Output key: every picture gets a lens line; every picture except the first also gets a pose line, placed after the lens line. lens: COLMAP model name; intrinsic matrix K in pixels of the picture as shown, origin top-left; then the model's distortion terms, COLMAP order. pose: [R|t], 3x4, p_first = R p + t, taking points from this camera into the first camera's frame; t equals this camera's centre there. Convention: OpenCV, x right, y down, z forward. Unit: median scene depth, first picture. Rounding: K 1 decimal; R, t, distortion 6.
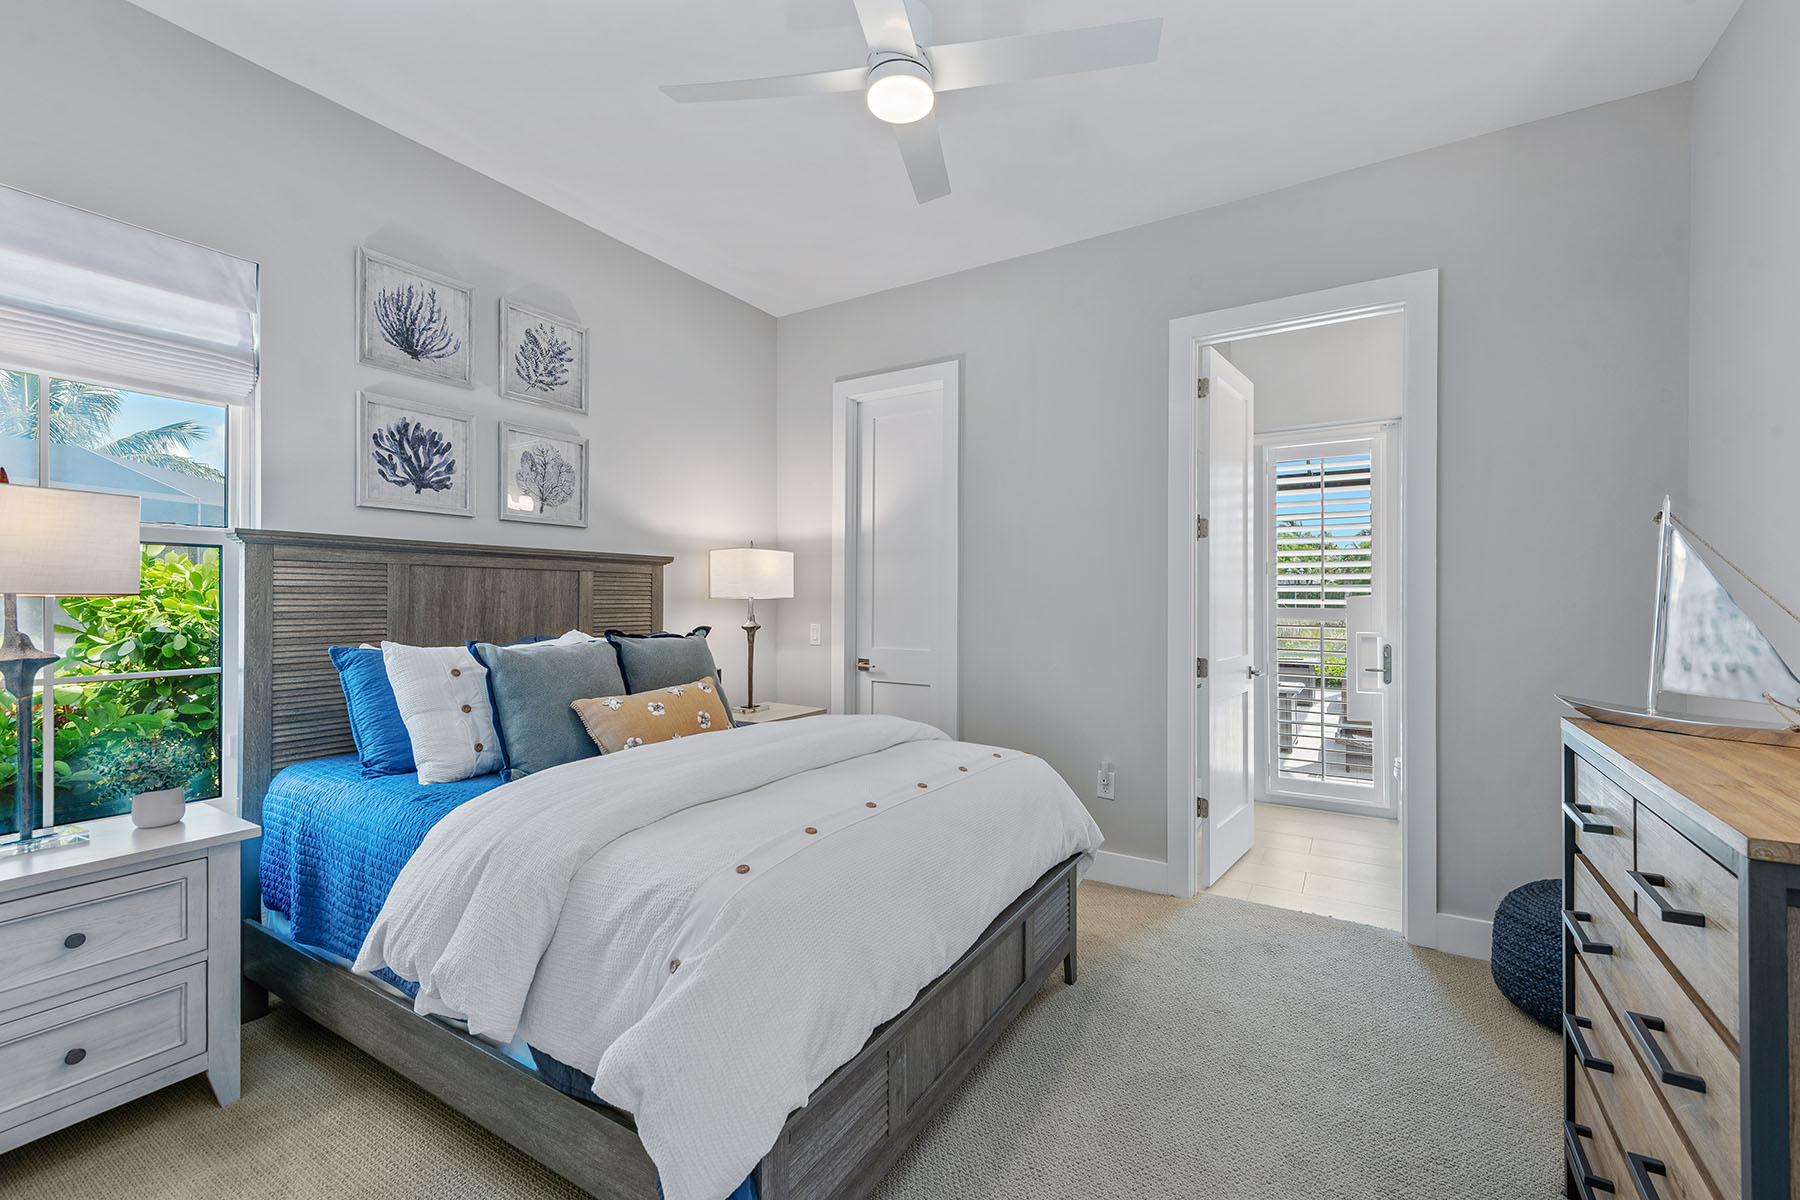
lens RADIAL K [[742.5, 0, 903.1], [0, 742.5, 598.2], [0, 0, 1]] dist [0.011286, -0.000818]
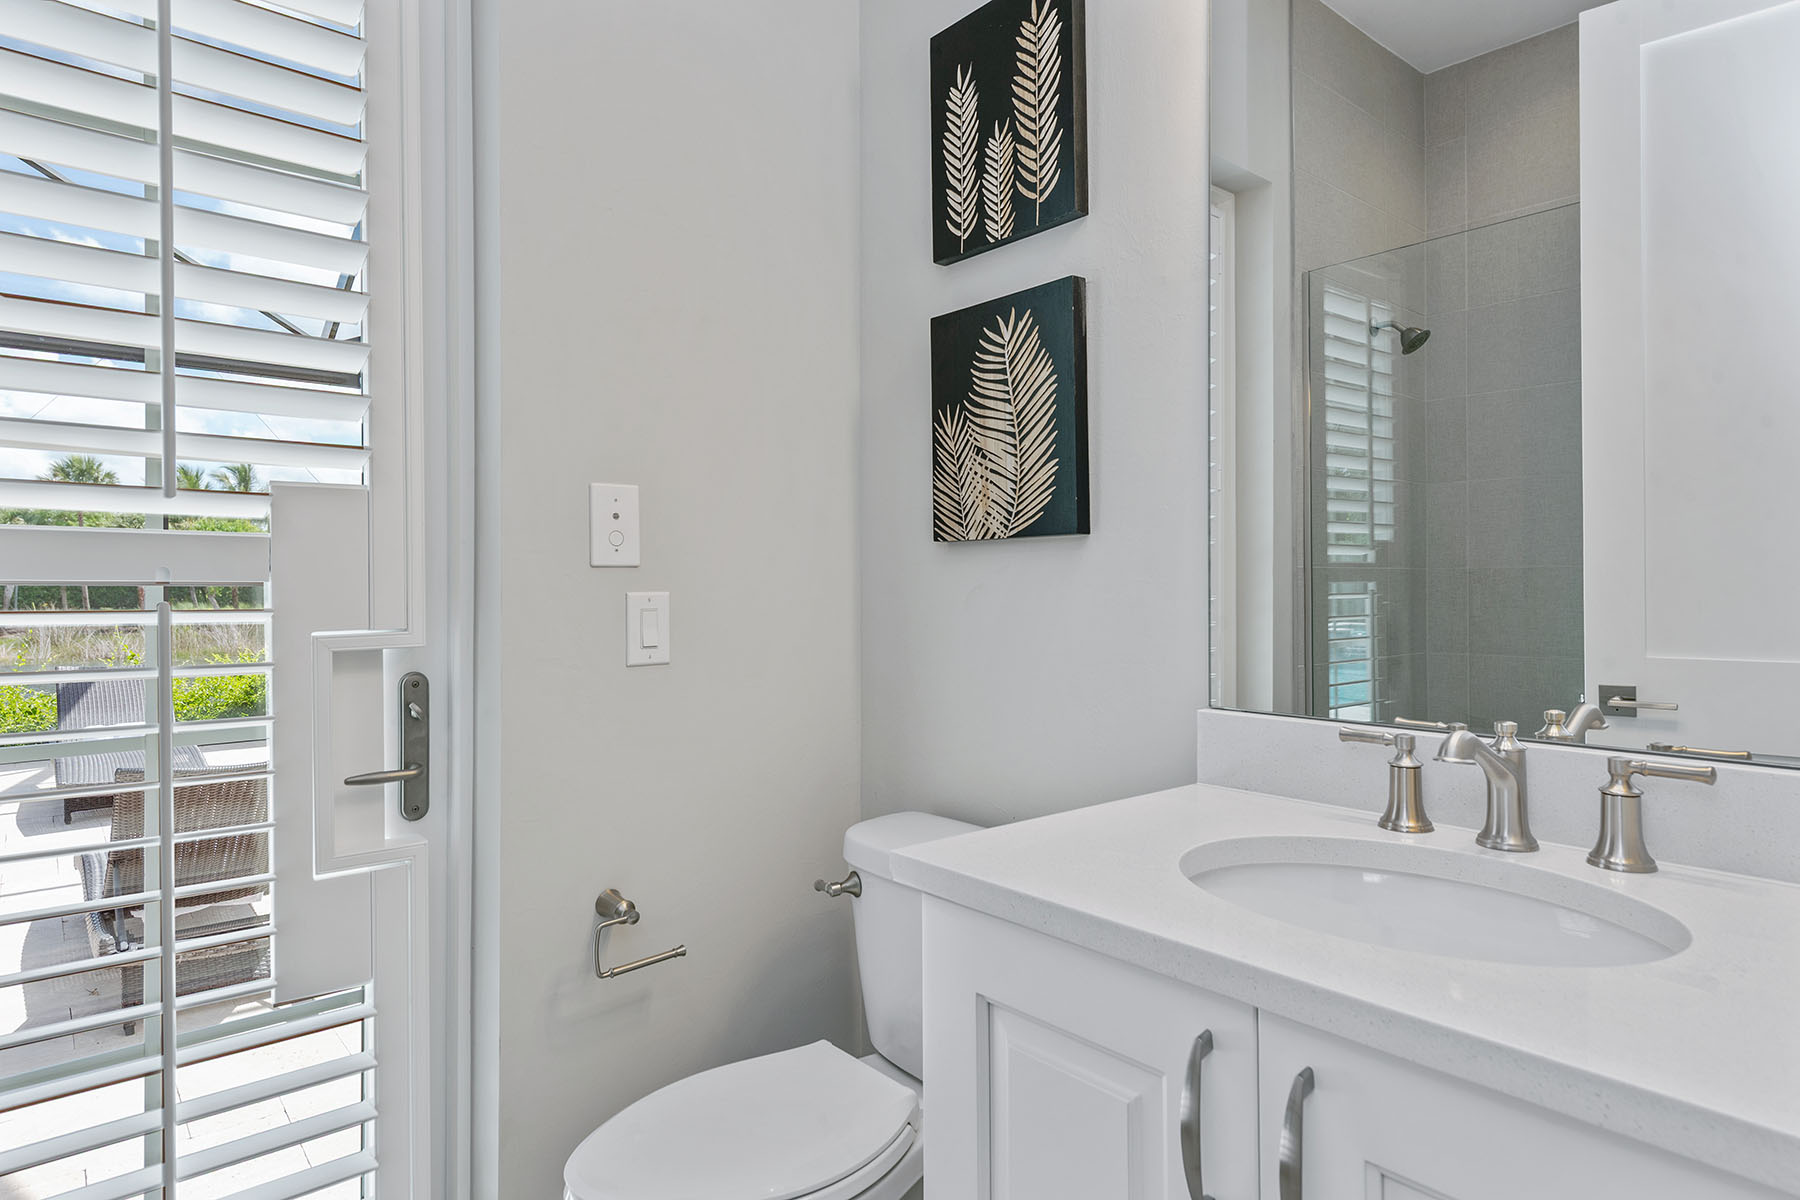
lens RADIAL K [[1021.6, 0, 897.9], [0, 1021.6, 584.7], [0, 0, 1]] dist [-0.004210, -0.001311]
pose [[0.291921, -0.004676, 0.956431, 0.350488], [-0.003373, 0.999977, 0.005918, 0.027704], [-0.956436, -0.004953, 0.291899, 0.727421]]
